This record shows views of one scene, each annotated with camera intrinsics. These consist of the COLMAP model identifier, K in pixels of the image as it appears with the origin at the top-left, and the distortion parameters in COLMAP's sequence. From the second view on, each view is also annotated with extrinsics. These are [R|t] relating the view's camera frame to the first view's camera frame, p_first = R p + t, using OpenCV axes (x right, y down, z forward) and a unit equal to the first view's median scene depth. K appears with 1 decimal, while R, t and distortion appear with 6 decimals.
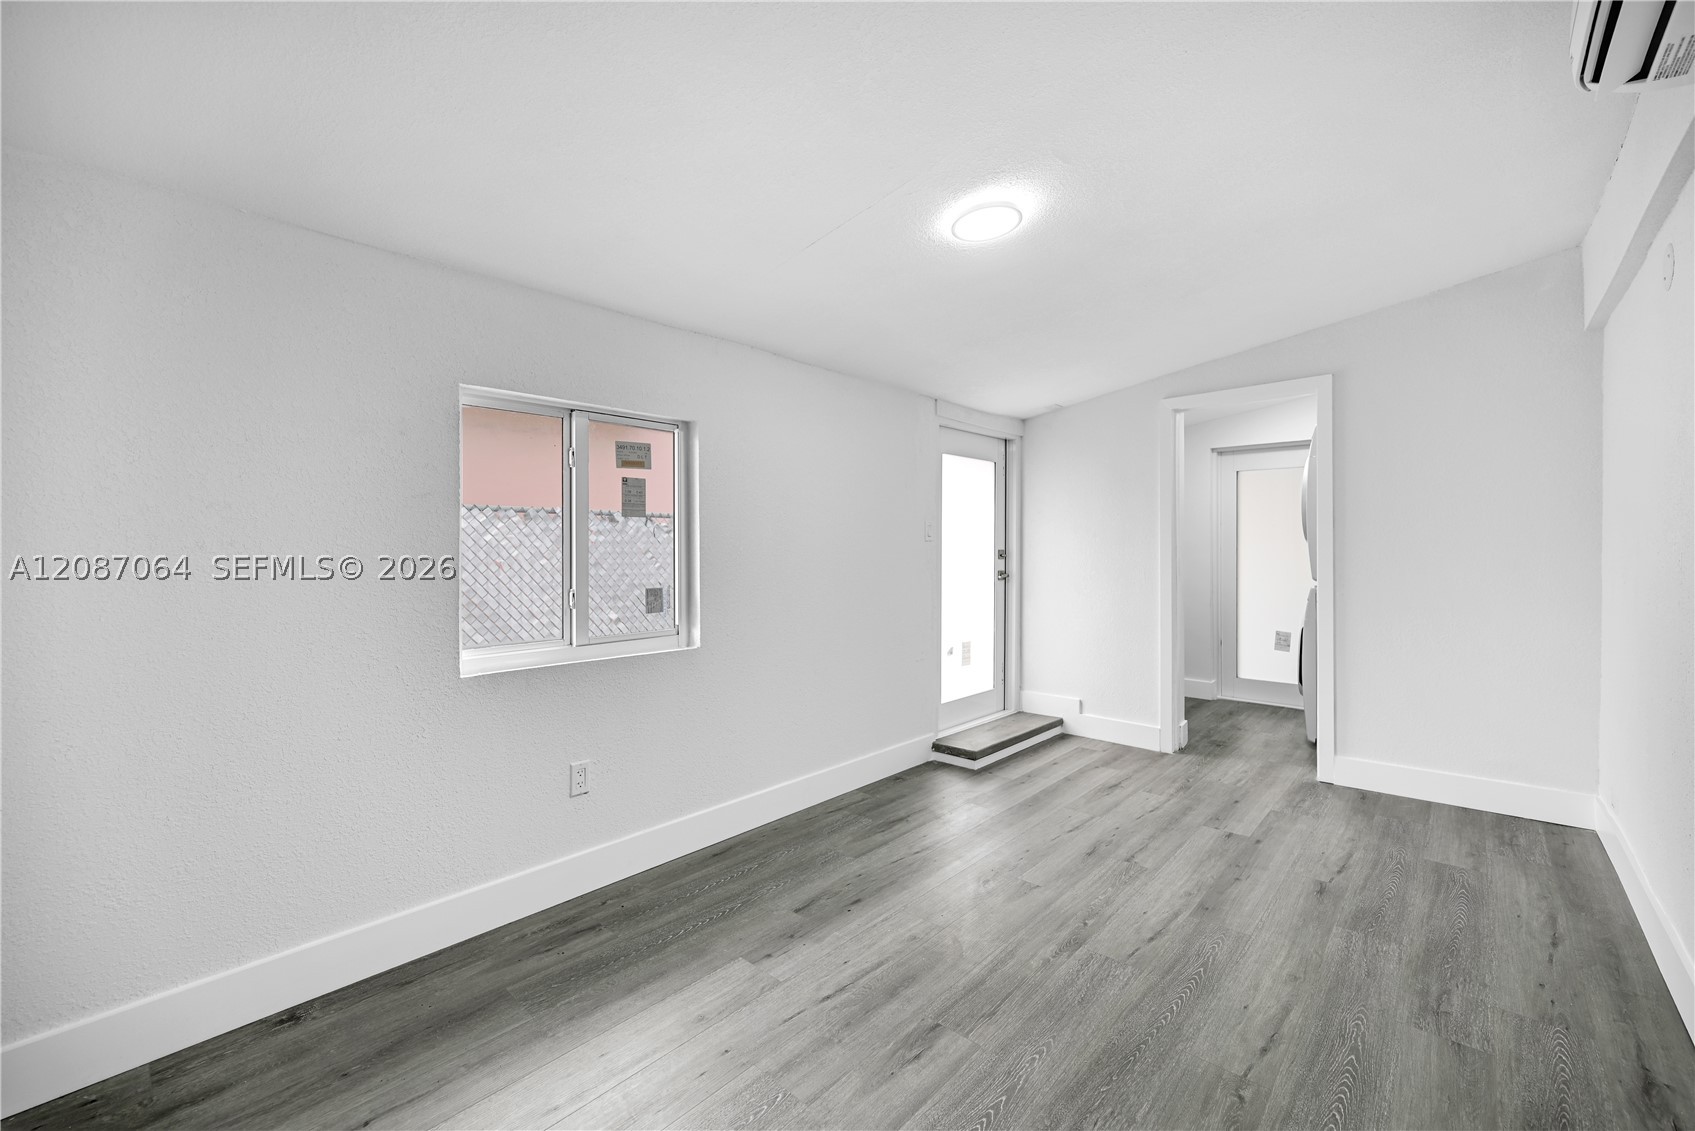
lens RADIAL K [[680.4, 0, 847.8], [0, 680.4, 560.0], [0, 0, 1]] dist [0.001127, -0.000289]
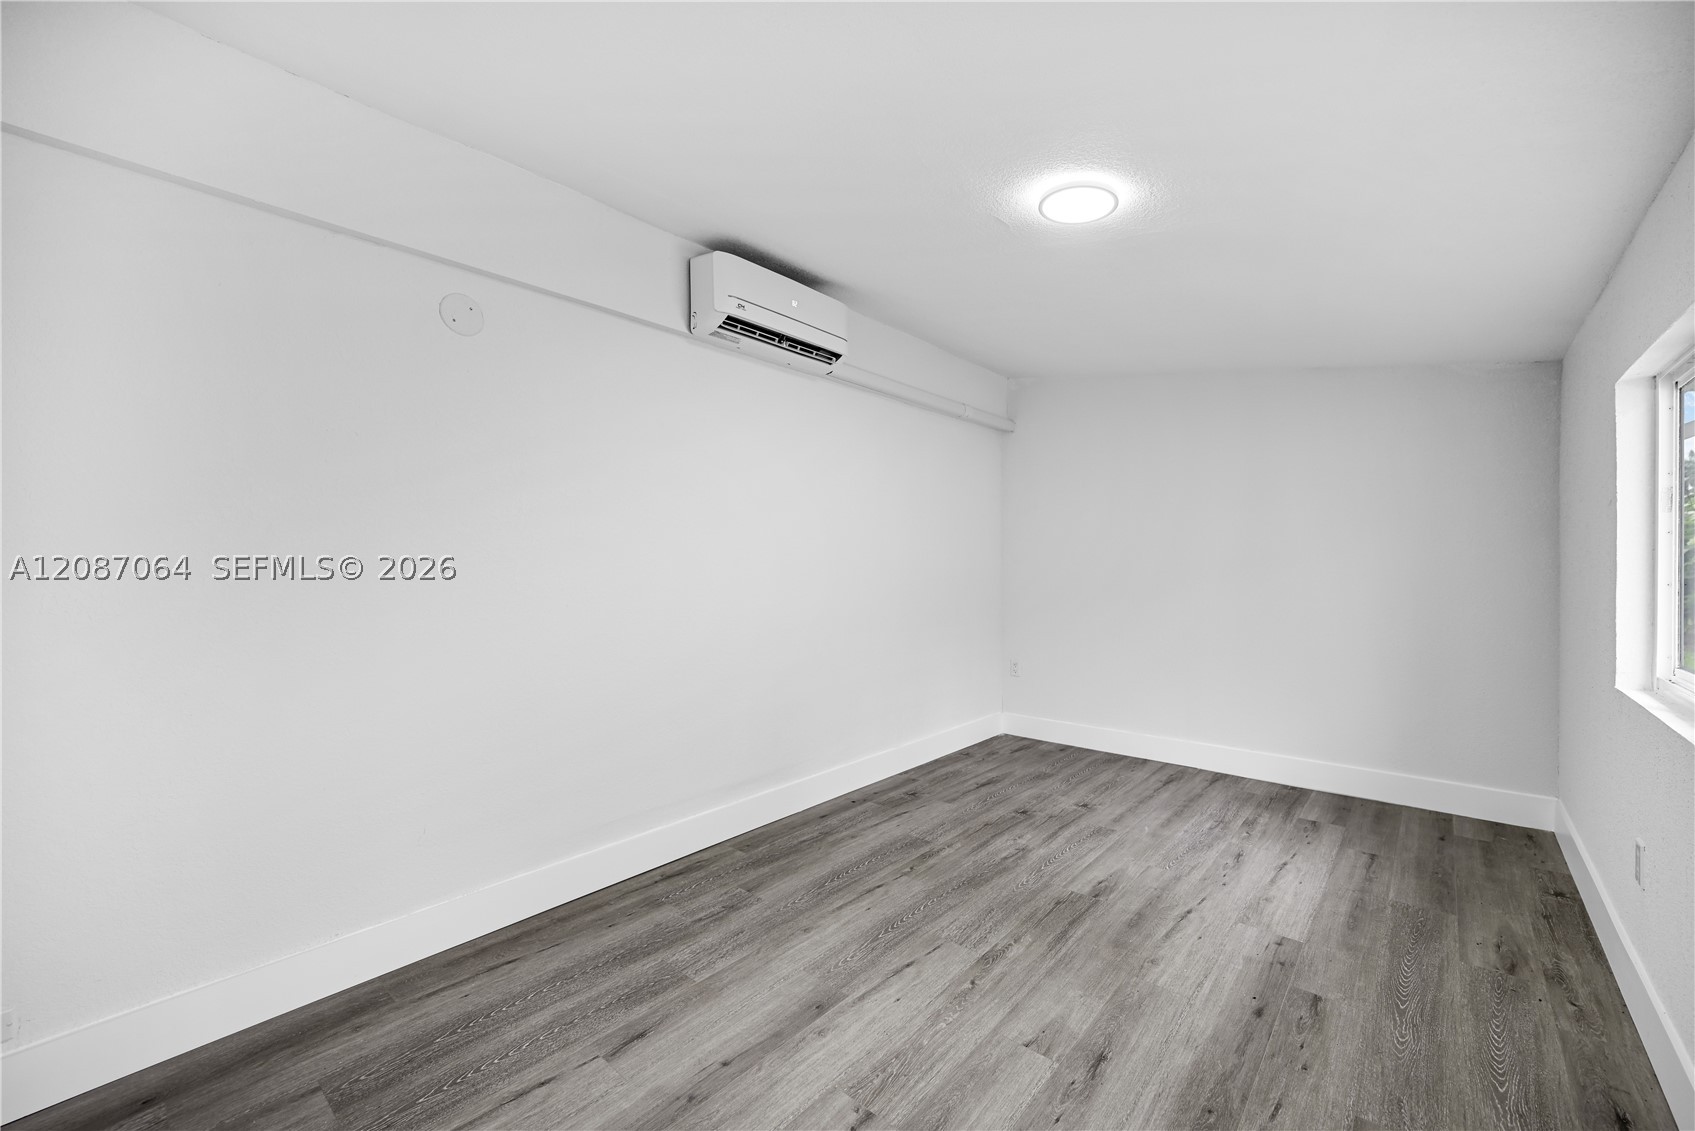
lens RADIAL K [[680.4, 0, 847.1], [0, 680.4, 566.0], [0, 0, 1]] dist [0.001127, -0.000289]
pose [[-0.999618, 0.008901, -0.026175, 0.564174], [0.008614, 0.999902, 0.011029, -0.021472], [0.026270, 0.010799, -0.999597, 1.993758]]
